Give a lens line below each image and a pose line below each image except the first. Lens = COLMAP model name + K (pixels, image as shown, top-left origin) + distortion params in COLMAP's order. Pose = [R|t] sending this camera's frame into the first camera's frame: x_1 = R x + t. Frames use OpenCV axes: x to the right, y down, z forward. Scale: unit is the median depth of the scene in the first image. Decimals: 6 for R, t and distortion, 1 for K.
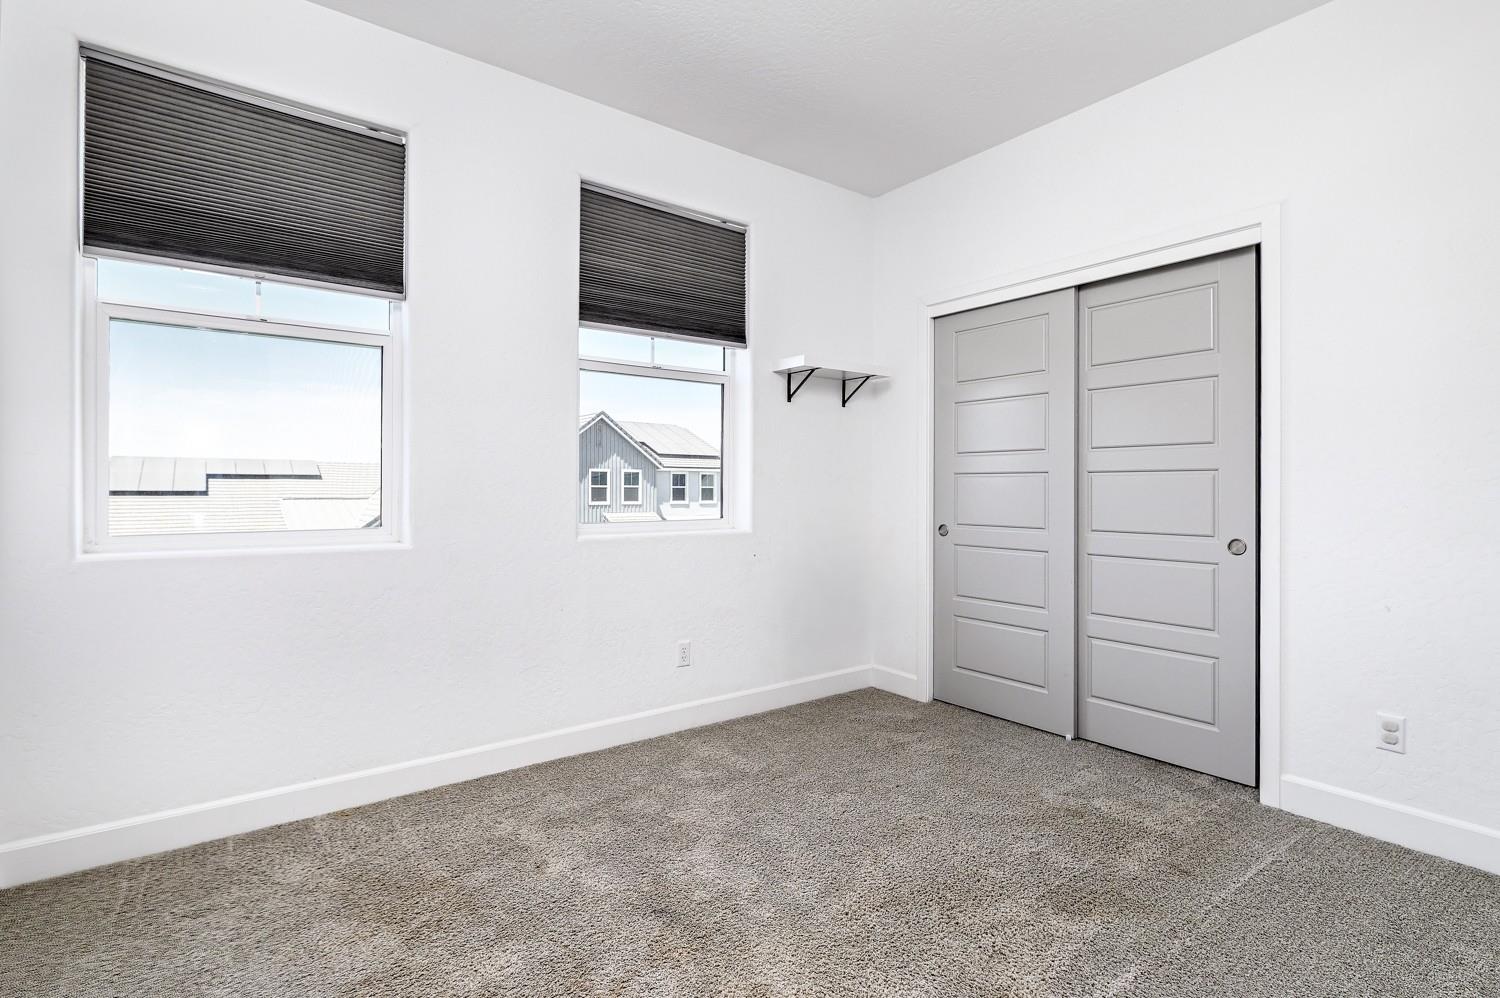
lens RADIAL K [[706.0, 0, 750.1], [0, 706.0, 480.3], [0, 0, 1]] dist [-0.000545, -0.000042]
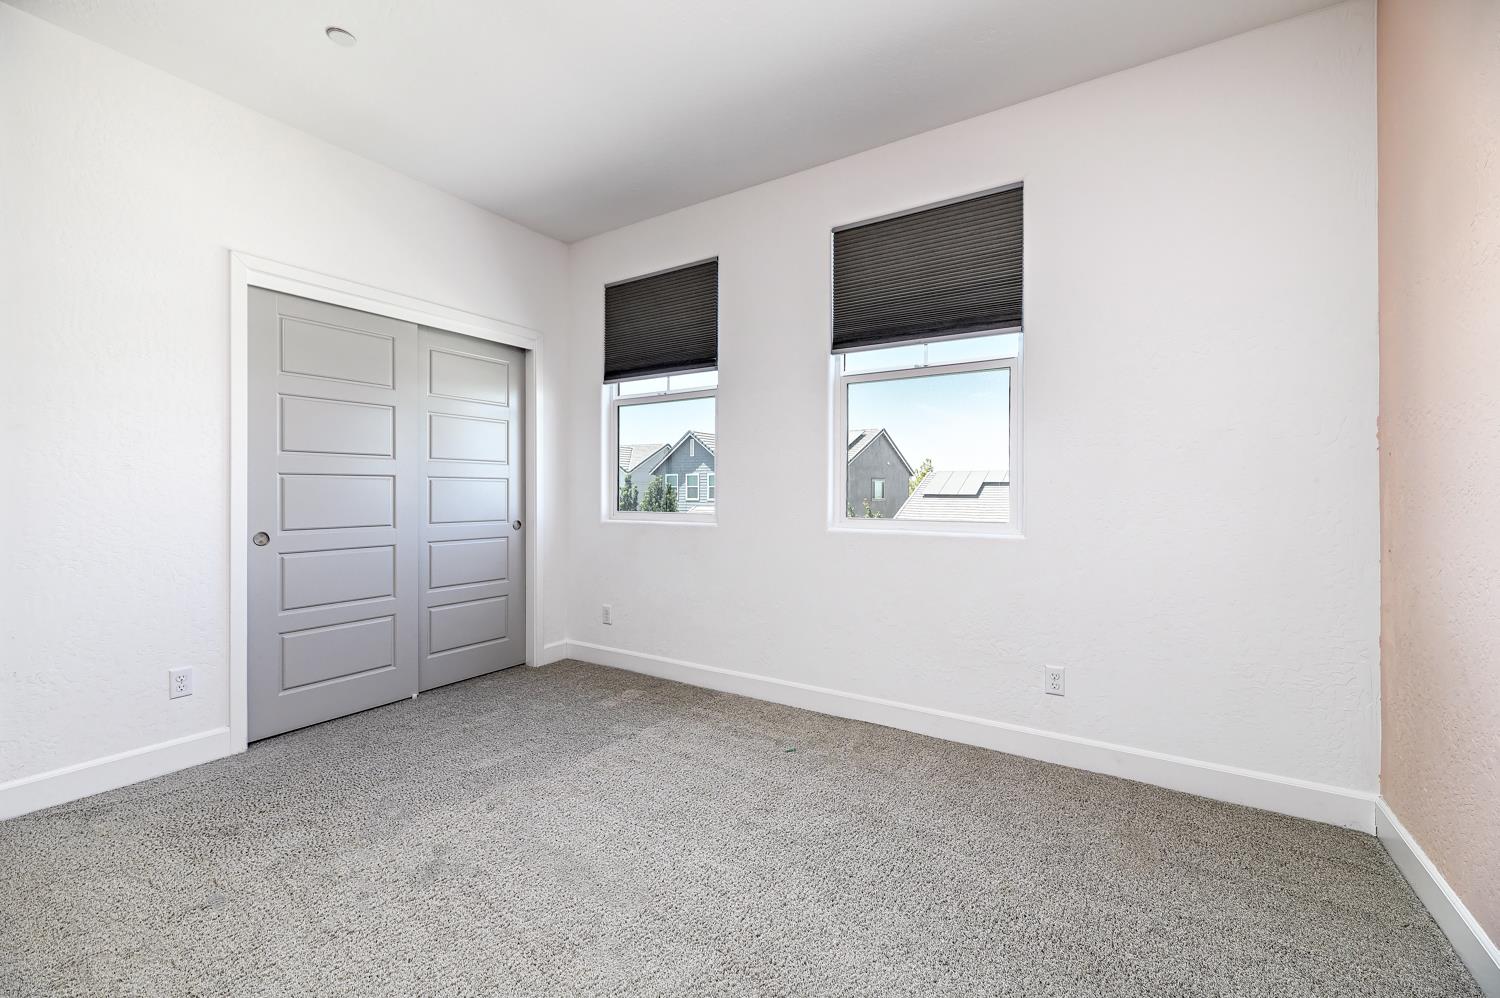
lens RADIAL K [[619.3, 0, 752.8], [0, 619.3, 488.2], [0, 0, 1]] dist [-0.002131, -0.000014]
pose [[0.336763, -0.002889, -0.941585, 0.547634], [0.002296, 0.999995, -0.002247, 0.008468], [0.941587, -0.001405, 0.336768, 0.424561]]
